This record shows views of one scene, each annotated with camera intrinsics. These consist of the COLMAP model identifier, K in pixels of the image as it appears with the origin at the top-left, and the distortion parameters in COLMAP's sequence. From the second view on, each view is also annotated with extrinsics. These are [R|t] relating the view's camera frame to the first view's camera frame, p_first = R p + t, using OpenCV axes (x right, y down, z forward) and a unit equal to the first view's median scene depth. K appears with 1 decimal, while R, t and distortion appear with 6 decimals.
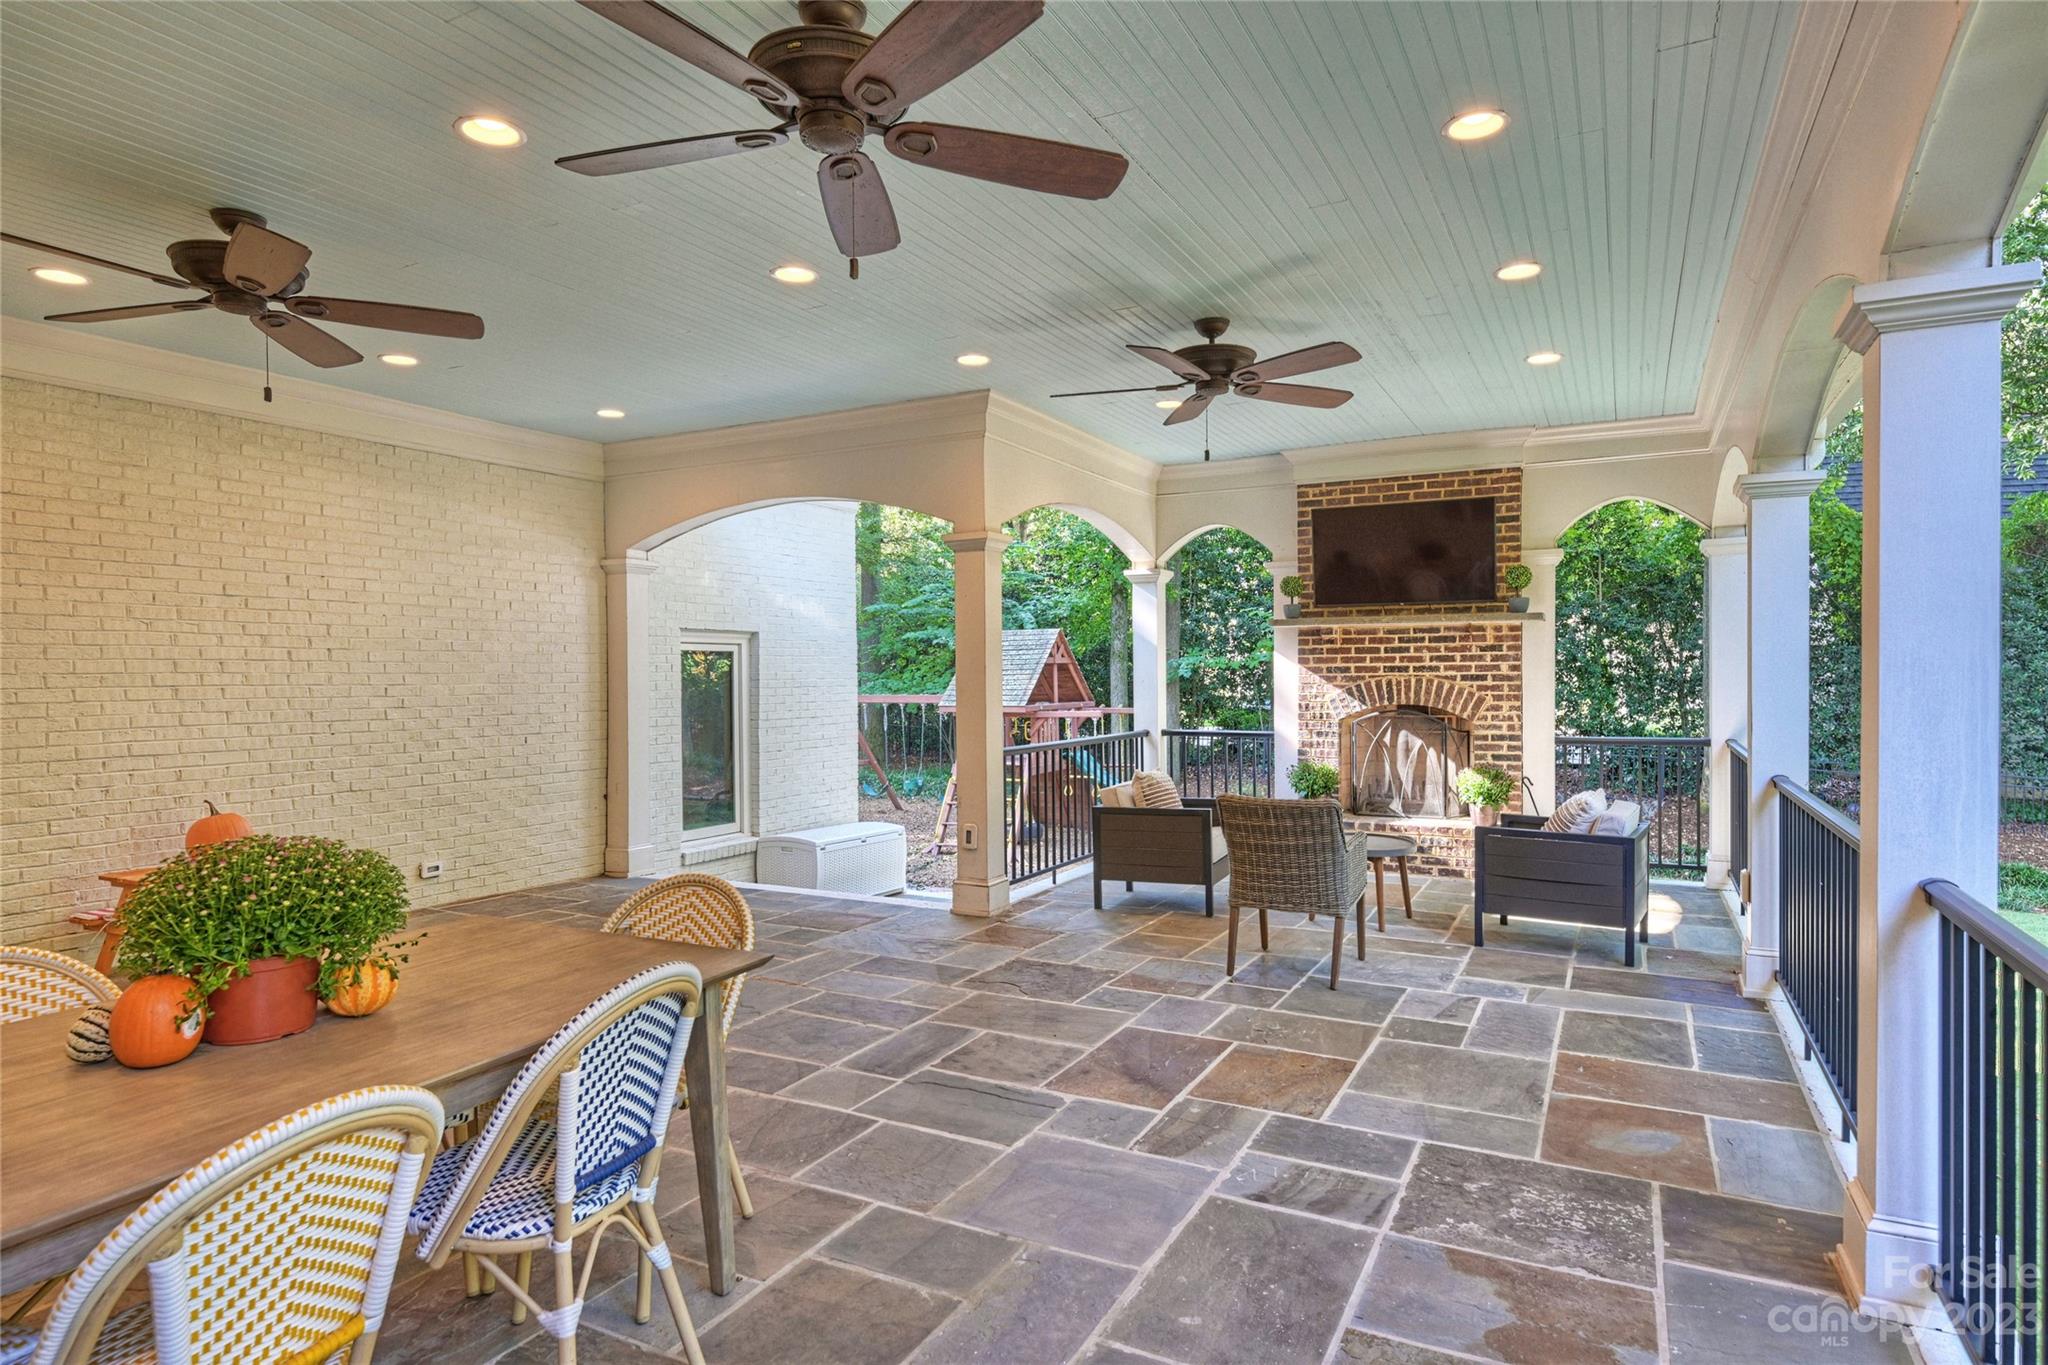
lens RADIAL K [[1137.6, 0, 1021.9], [0, 1137.6, 684.0], [0, 0, 1]] dist [-0.004054, -0.000249]
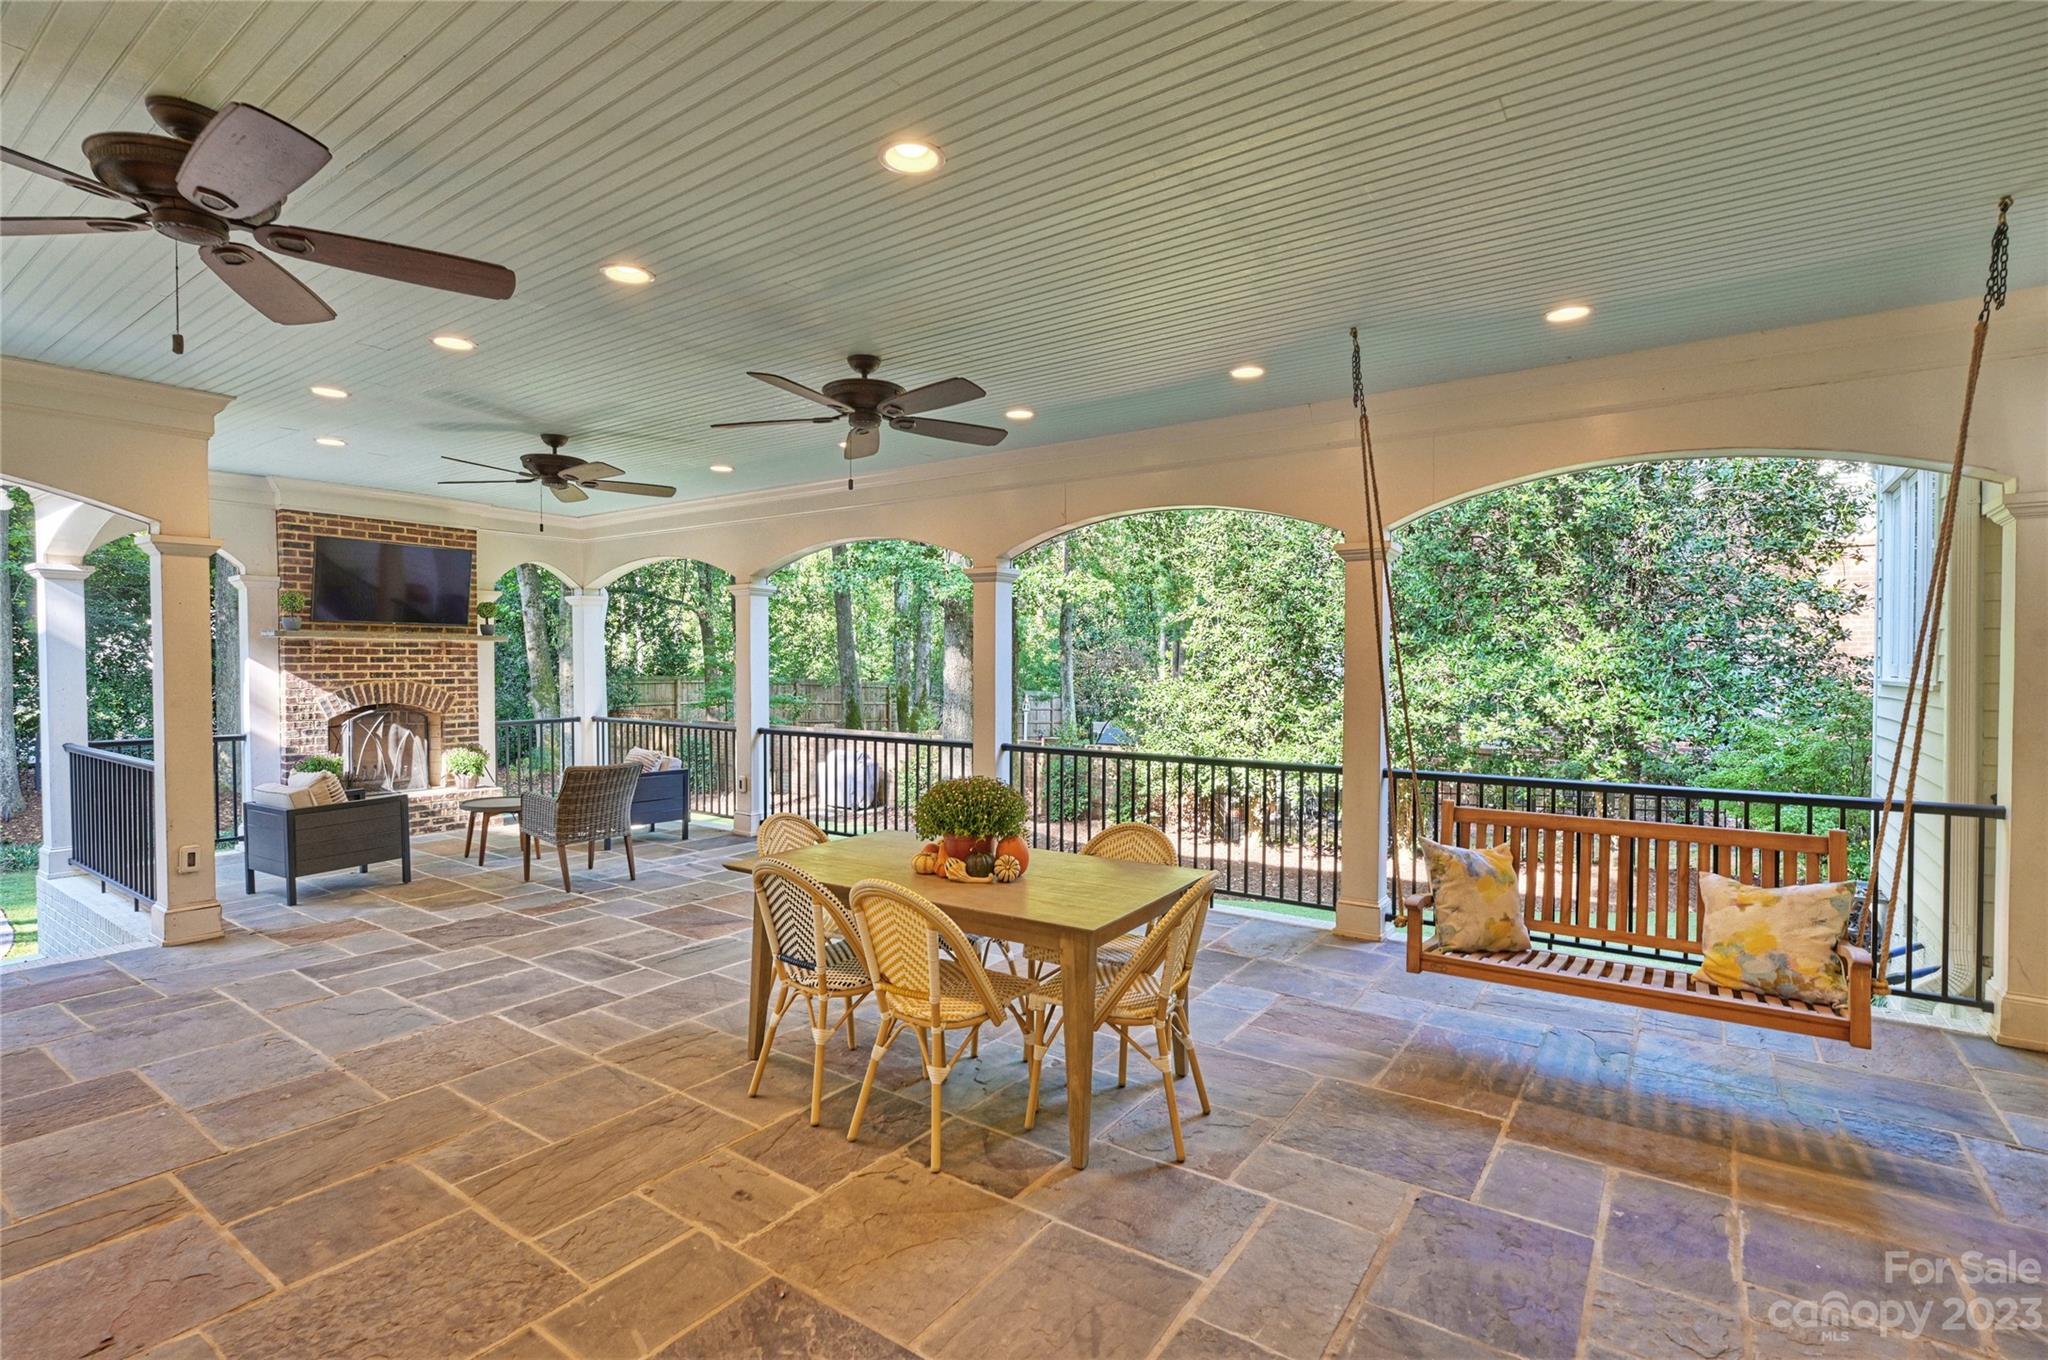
lens RADIAL K [[903.0, 0, 1041.6], [0, 903.0, 680.1], [0, 0, 1]] dist [0.006342, -0.001076]
pose [[0.127069, -0.013030, 0.991808, -0.564673], [0.006288, 0.999904, 0.012331, -0.015503], [-0.991874, 0.004669, 0.127139, 0.163254]]
